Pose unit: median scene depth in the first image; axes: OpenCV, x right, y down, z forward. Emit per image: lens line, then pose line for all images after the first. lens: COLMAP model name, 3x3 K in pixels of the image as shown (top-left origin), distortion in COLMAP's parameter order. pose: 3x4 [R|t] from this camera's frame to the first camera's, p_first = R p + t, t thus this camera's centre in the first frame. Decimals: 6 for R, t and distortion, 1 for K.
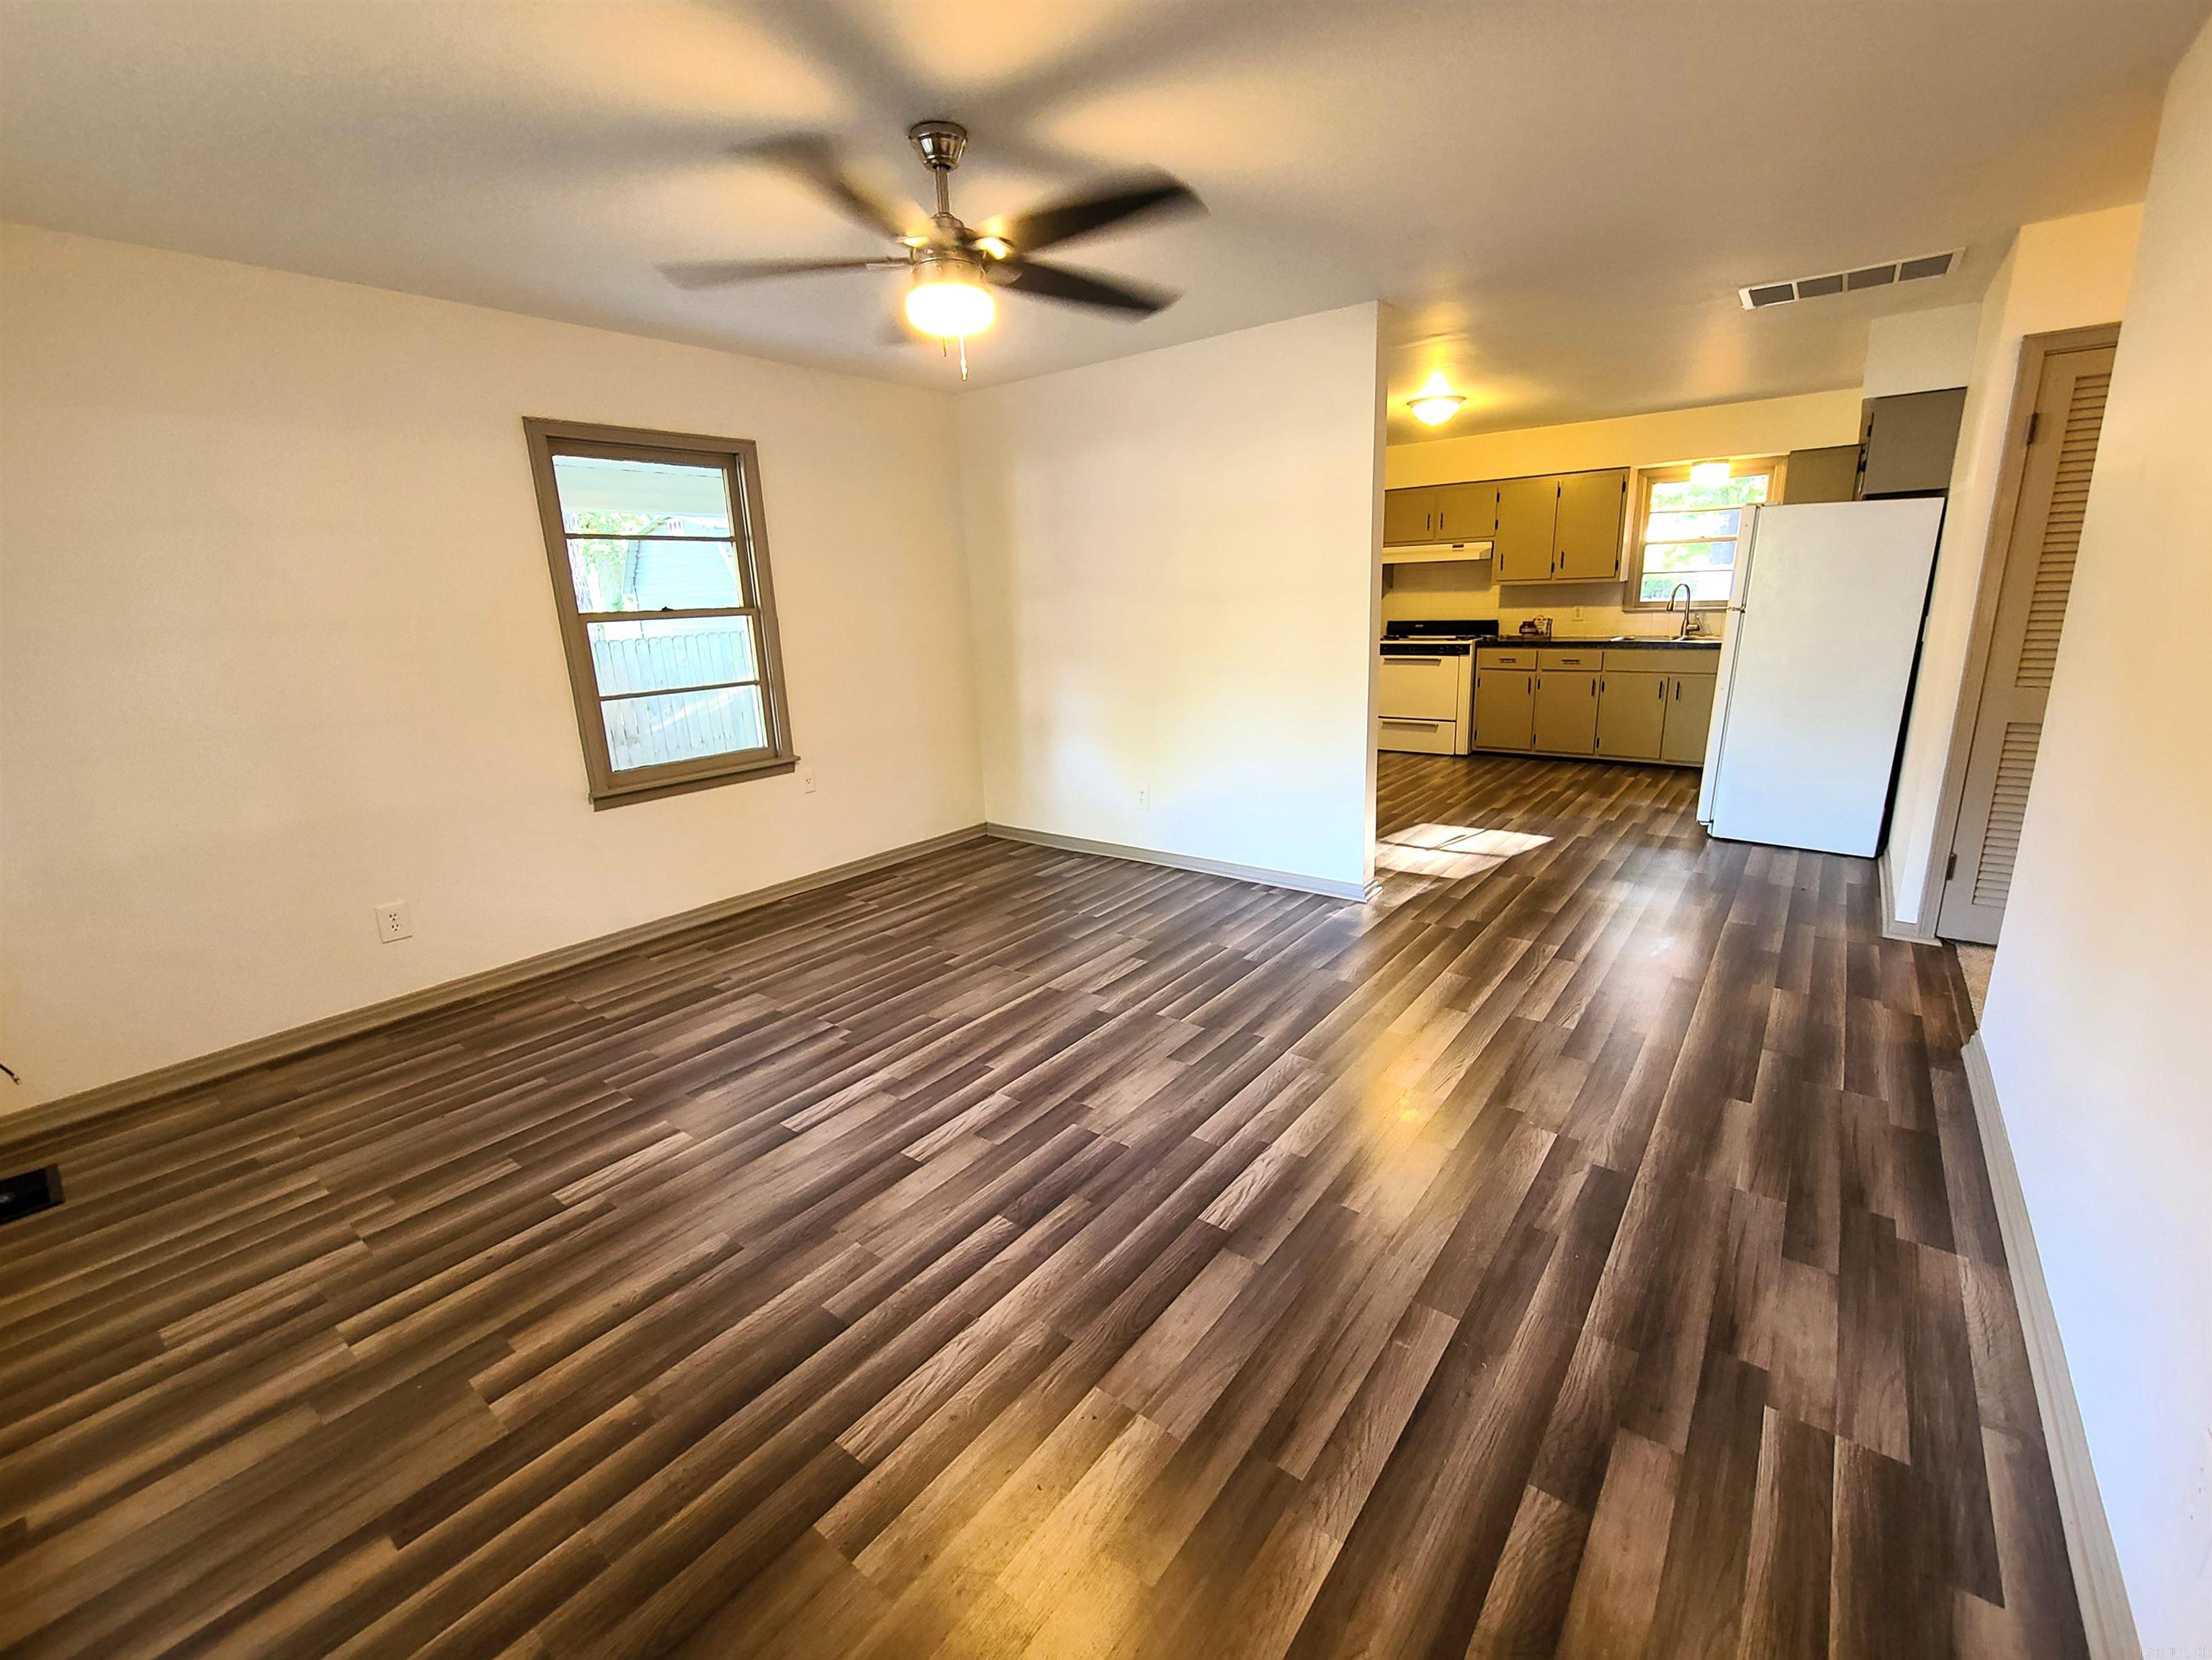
lens RADIAL K [[933.0, 0, 1126.0], [0, 933.0, 821.8], [0, 0, 1]] dist [0.002733, -0.003606]
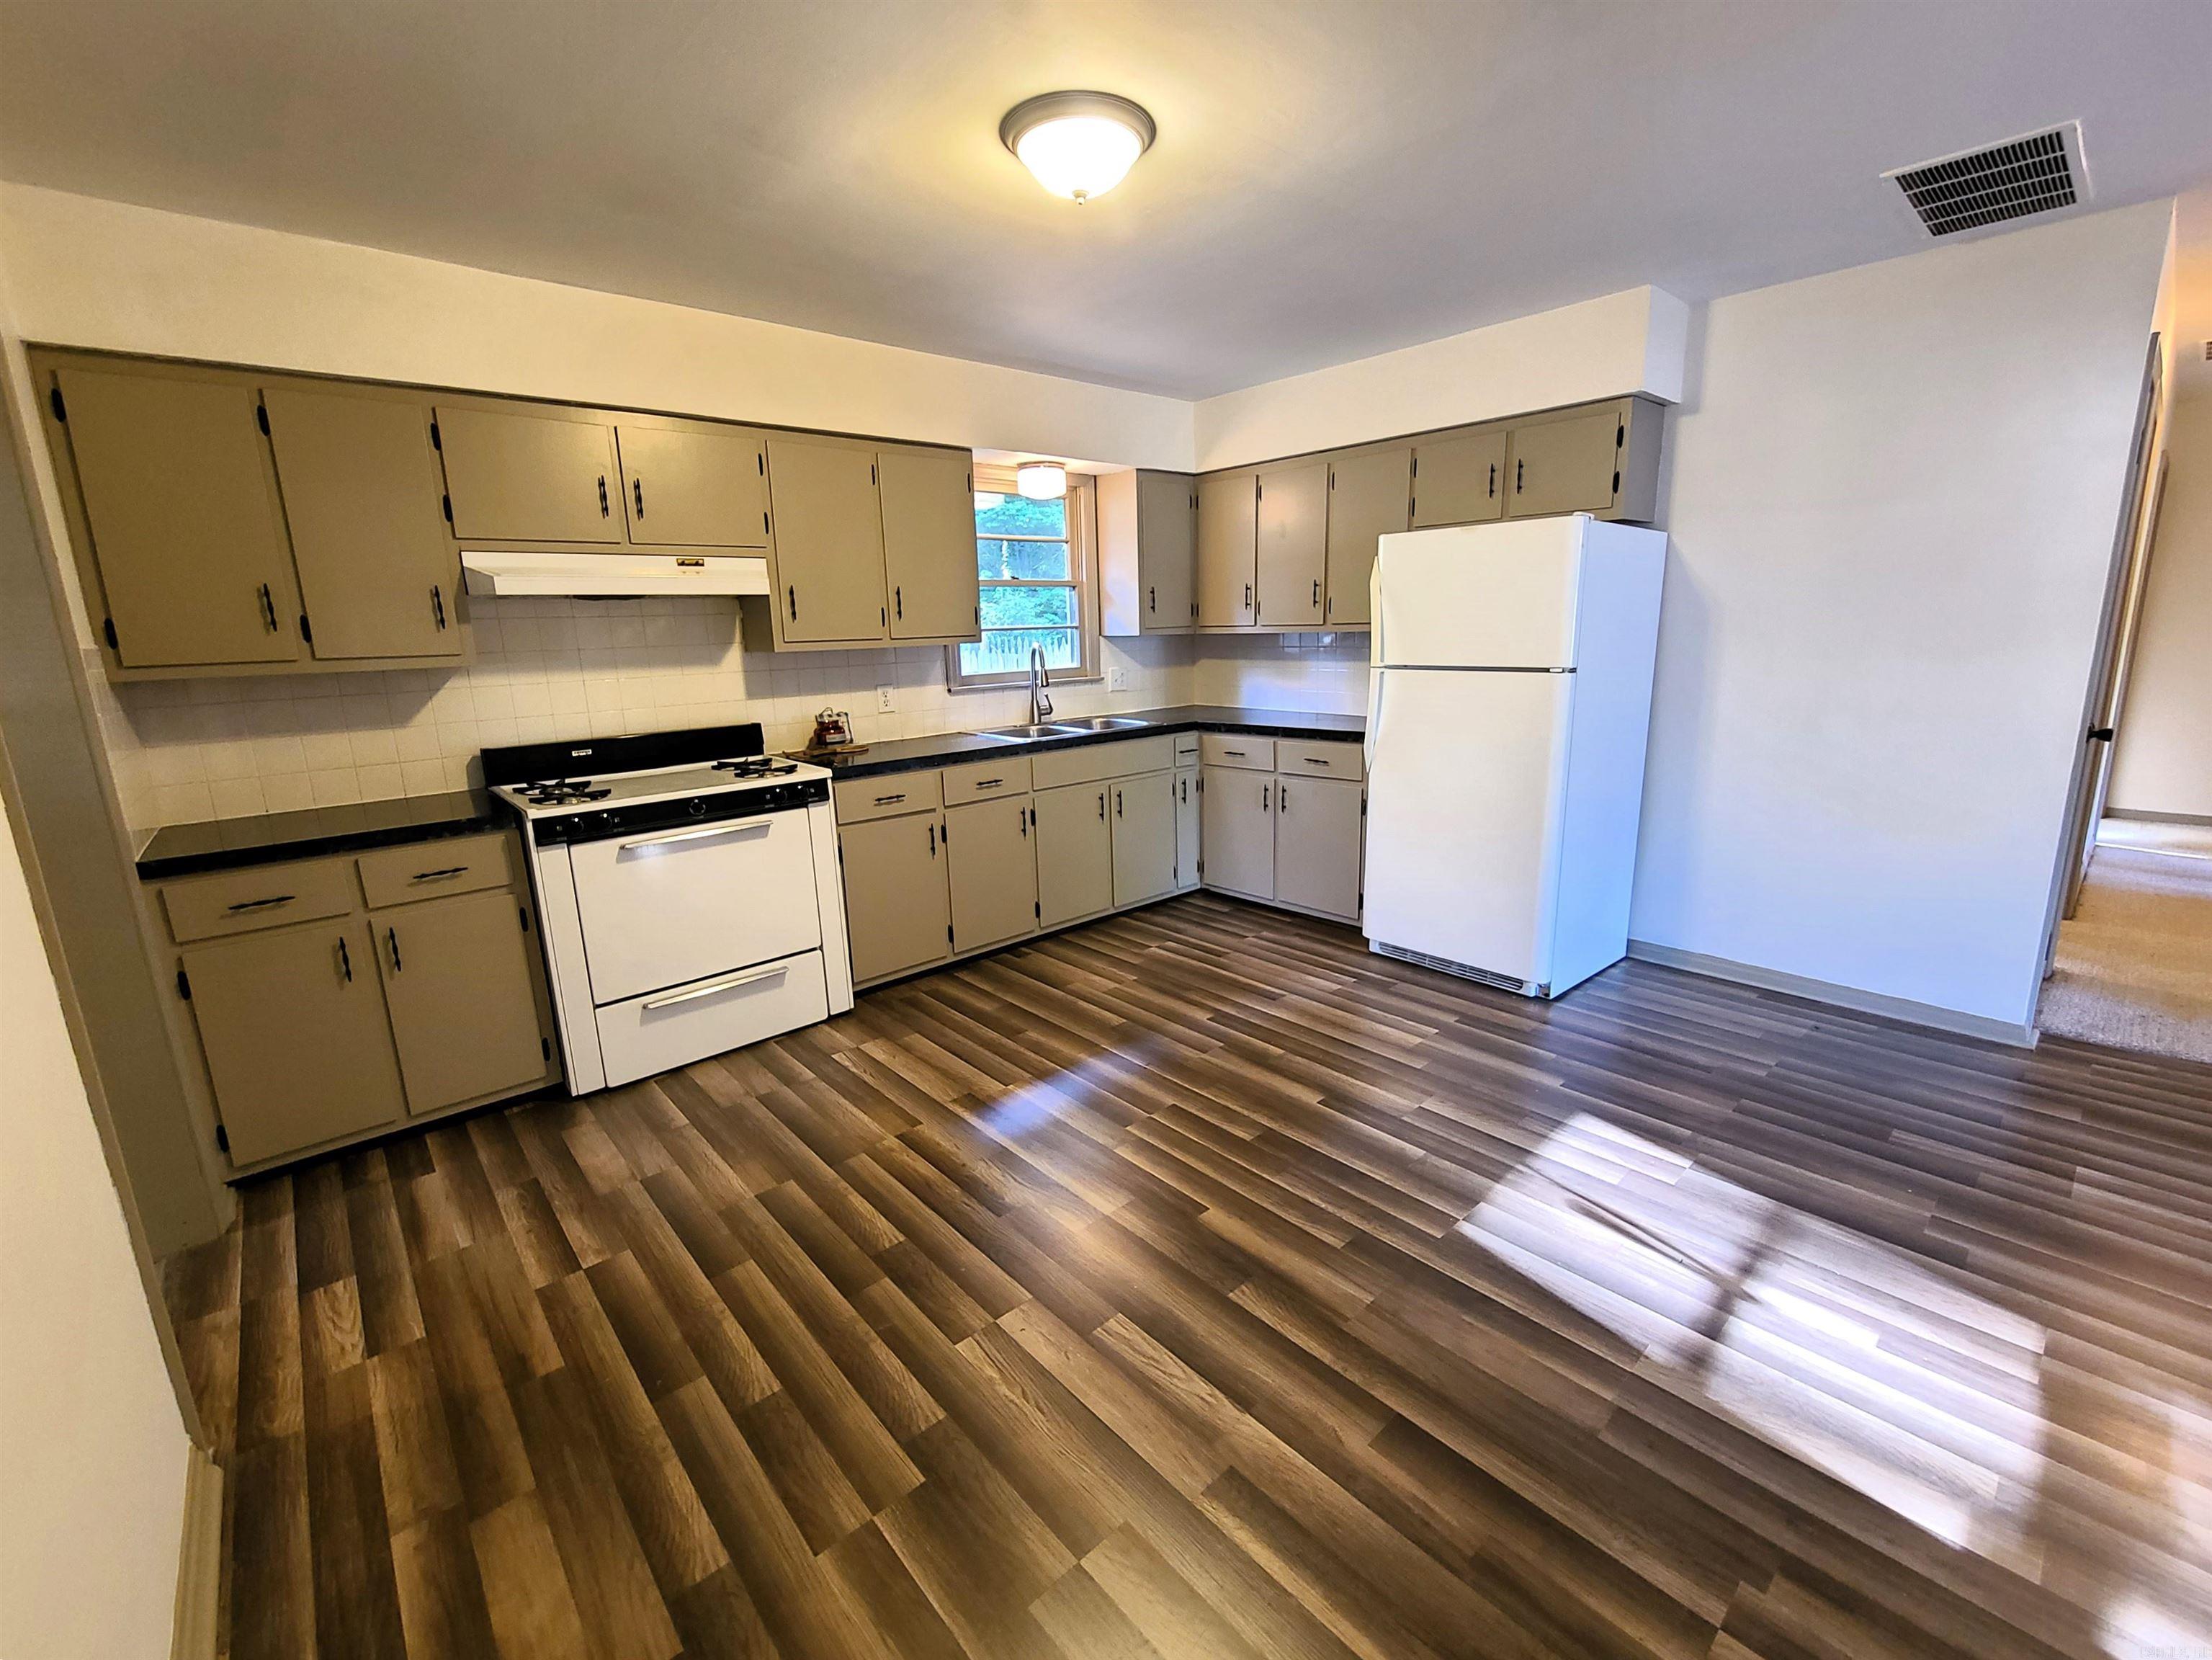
lens RADIAL K [[933.0, 0, 1126.0], [0, 933.0, 821.8], [0, 0, 1]] dist [0.002733, -0.003606]
pose [[0.194568, -0.177918, 0.964618, -0.072171], [0.261740, 0.957172, 0.123750, -0.317209], [-0.945323, 0.228402, 0.232803, 1.286481]]
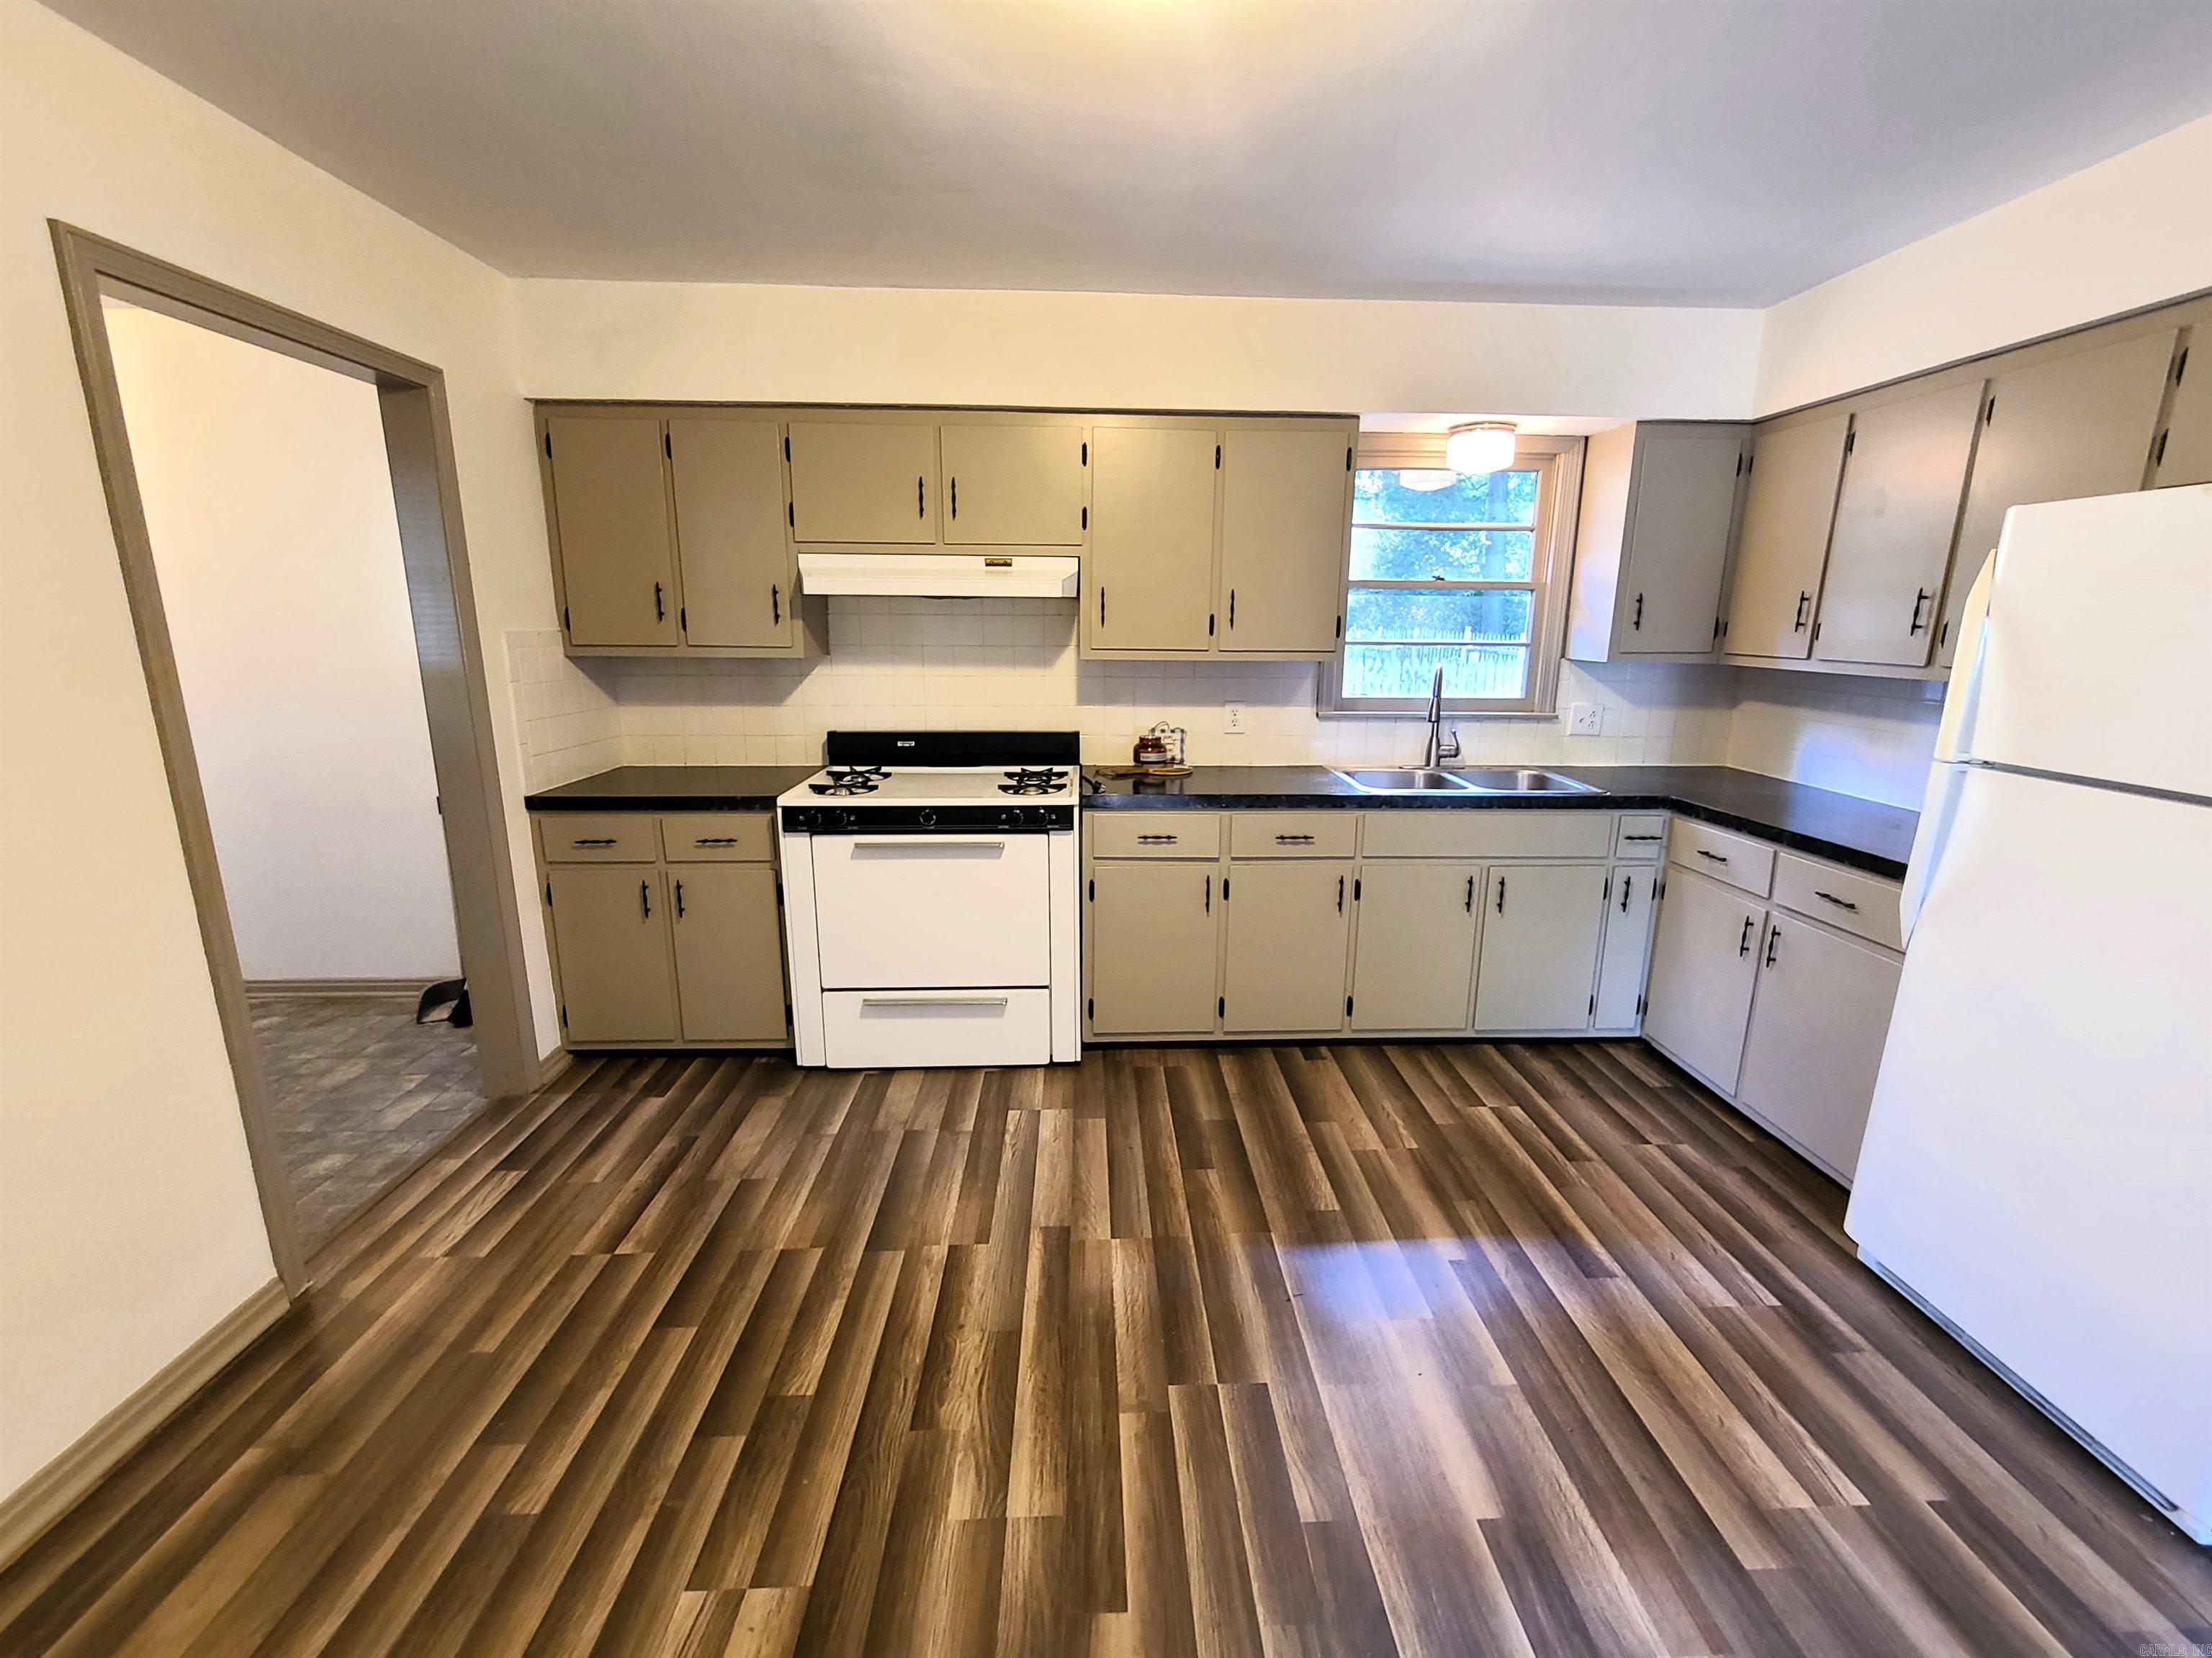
lens RADIAL K [[923.2, 0, 1121.4], [0, 923.2, 821.0], [0, 0, 1]] dist [0.000201, -0.001218]
pose [[0.773510, -0.096044, 0.626465, 0.228009], [0.120657, 0.992689, 0.003213, -0.307760], [-0.622193, 0.073102, 0.779443, 1.143143]]
